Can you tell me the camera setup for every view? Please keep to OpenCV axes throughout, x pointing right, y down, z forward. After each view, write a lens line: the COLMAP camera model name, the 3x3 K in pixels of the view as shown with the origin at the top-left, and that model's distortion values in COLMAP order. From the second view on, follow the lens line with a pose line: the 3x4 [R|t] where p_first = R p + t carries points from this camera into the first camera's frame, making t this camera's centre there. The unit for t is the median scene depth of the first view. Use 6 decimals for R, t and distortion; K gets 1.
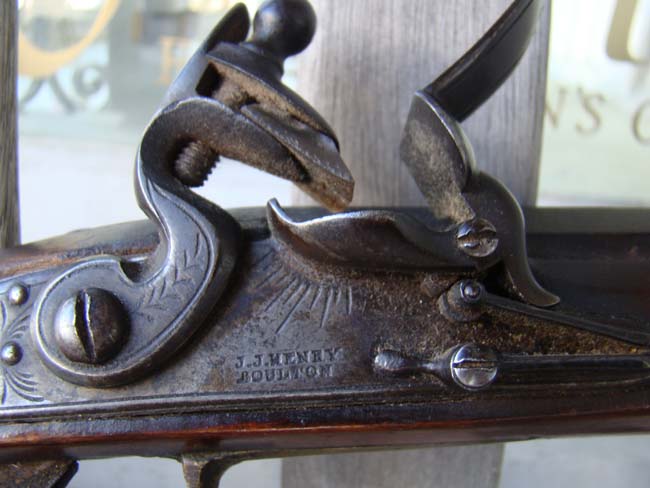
lens RADIAL K [[560.0, 0, 325.0], [0, 560.0, 244.0], [0, 0, 1]] dist [-0.193552, 0.083299]
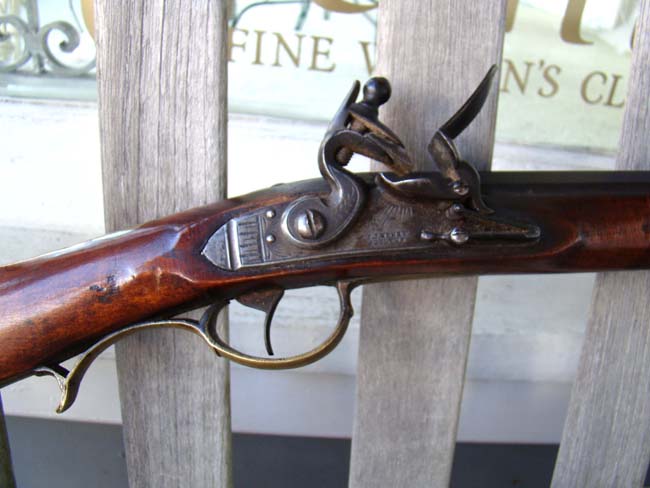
lens RADIAL K [[560.0, 0, 325.0], [0, 560.0, 244.0], [0, 0, 1]] dist [-0.193552, 0.083299]
pose [[0.999612, -0.020338, 0.019053, -0.393574], [0.017790, 0.991933, 0.125510, -0.079389], [-0.021452, -0.125123, 0.991909, -1.502826]]
